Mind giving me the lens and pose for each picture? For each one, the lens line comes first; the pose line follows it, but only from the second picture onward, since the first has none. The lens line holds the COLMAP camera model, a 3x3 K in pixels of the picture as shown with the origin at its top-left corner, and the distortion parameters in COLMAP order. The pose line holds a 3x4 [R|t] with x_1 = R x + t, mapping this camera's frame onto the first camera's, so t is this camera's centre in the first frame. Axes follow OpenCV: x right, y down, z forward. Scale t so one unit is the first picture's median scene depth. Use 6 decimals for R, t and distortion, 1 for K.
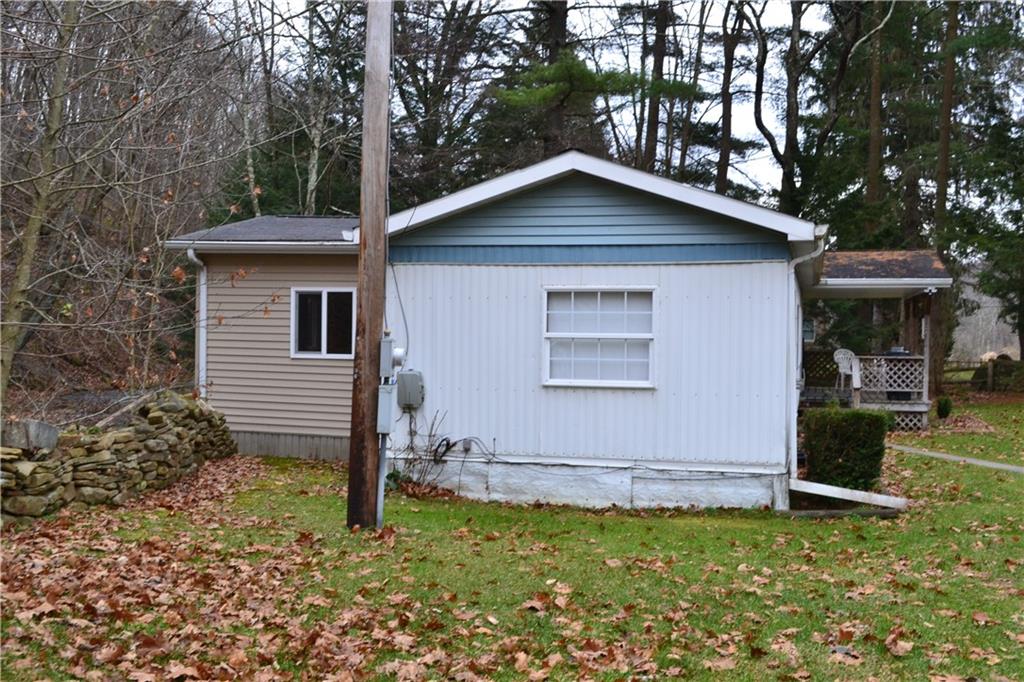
lens RADIAL K [[1085.0, 0, 511.0], [0, 1085.0, 338.5], [0, 0, 1]] dist [-0.019056, 0.000000]
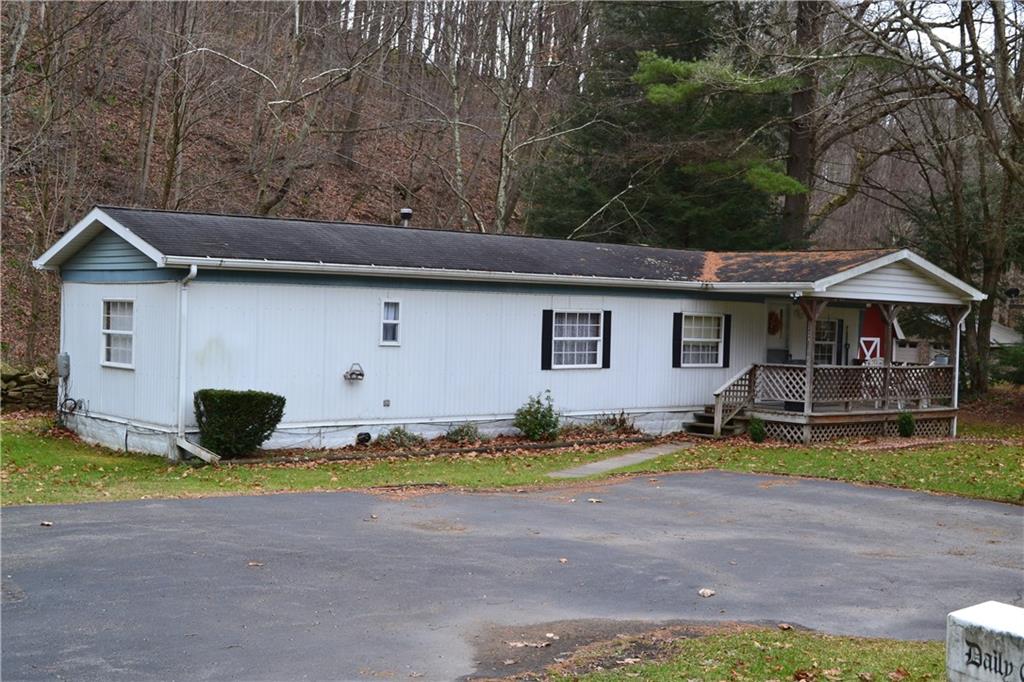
lens RADIAL K [[1293.7, 0, 512.1], [0, 1293.7, 342.0], [0, 0, 1]] dist [-0.083517, 0.000000]
pose [[0.819986, 0.023391, -0.571906, 1.465030], [-0.020705, 0.999723, 0.011203, -0.019463], [0.572009, 0.002655, 0.820243, -0.107798]]
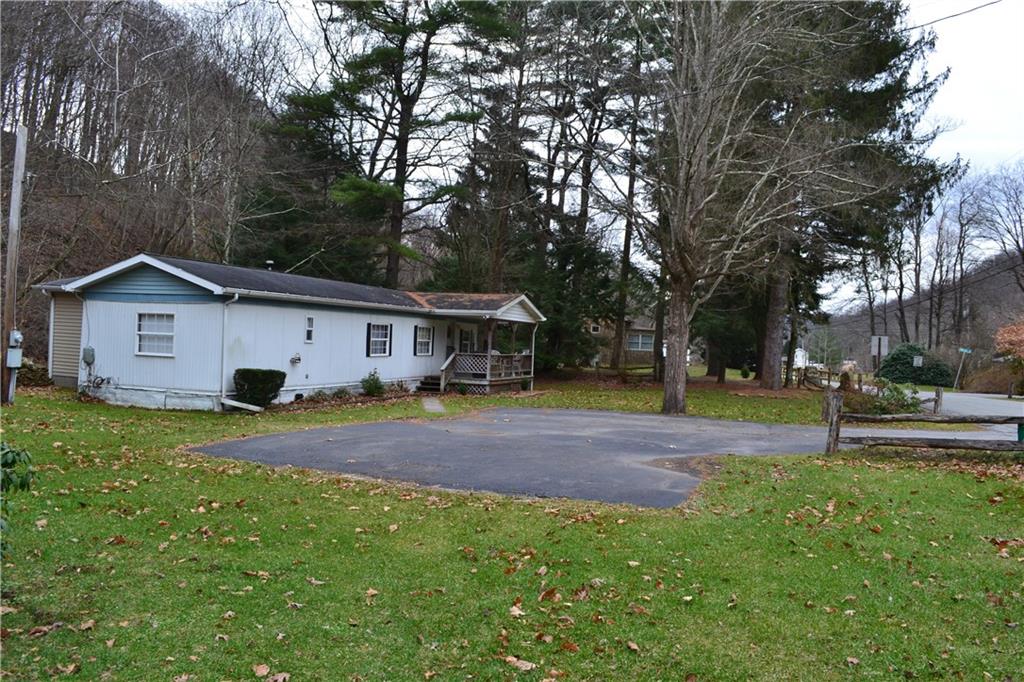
lens RADIAL K [[829.1, 0, 516.4], [0, 829.1, 339.4], [0, 0, 1]] dist [-0.089432, 0.012852]
pose [[0.997890, 0.026833, -0.059130, 0.921063], [-0.027237, 0.999611, -0.006050, -0.000762], [0.058944, 0.007648, 0.998232, -0.657815]]
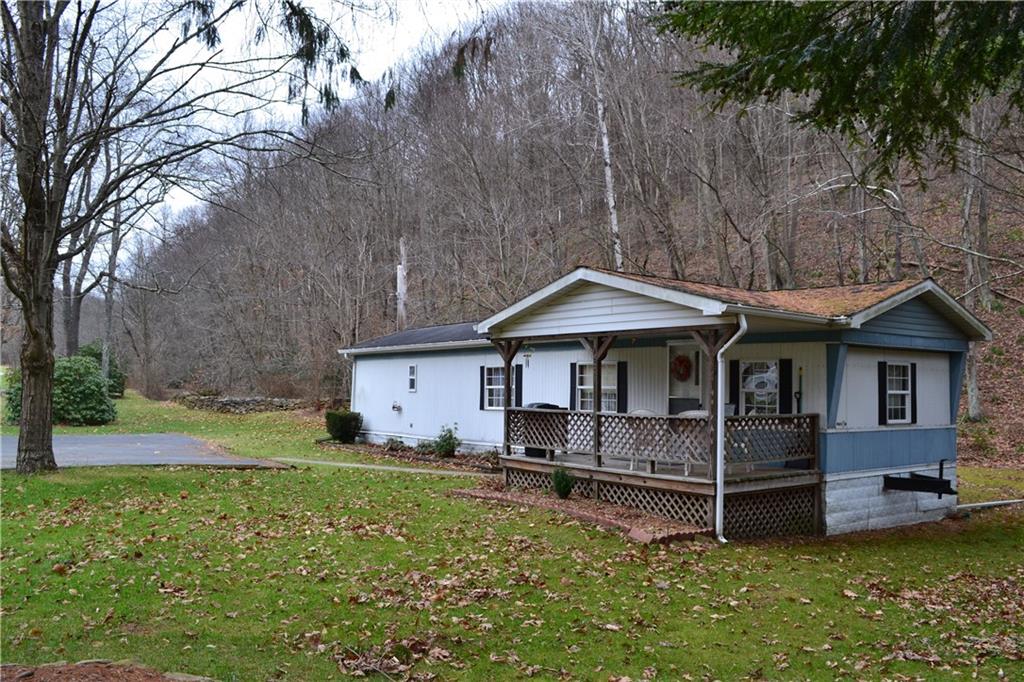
lens RADIAL K [[829.1, 0, 513.0], [0, 829.1, 341.5], [0, 0, 1]] dist [-0.089432, 0.012852]
pose [[-0.611719, -0.049031, -0.789554, 1.712267], [-0.008960, 0.998443, -0.055061, -0.003138], [0.791024, -0.026608, -0.611206, 2.605663]]
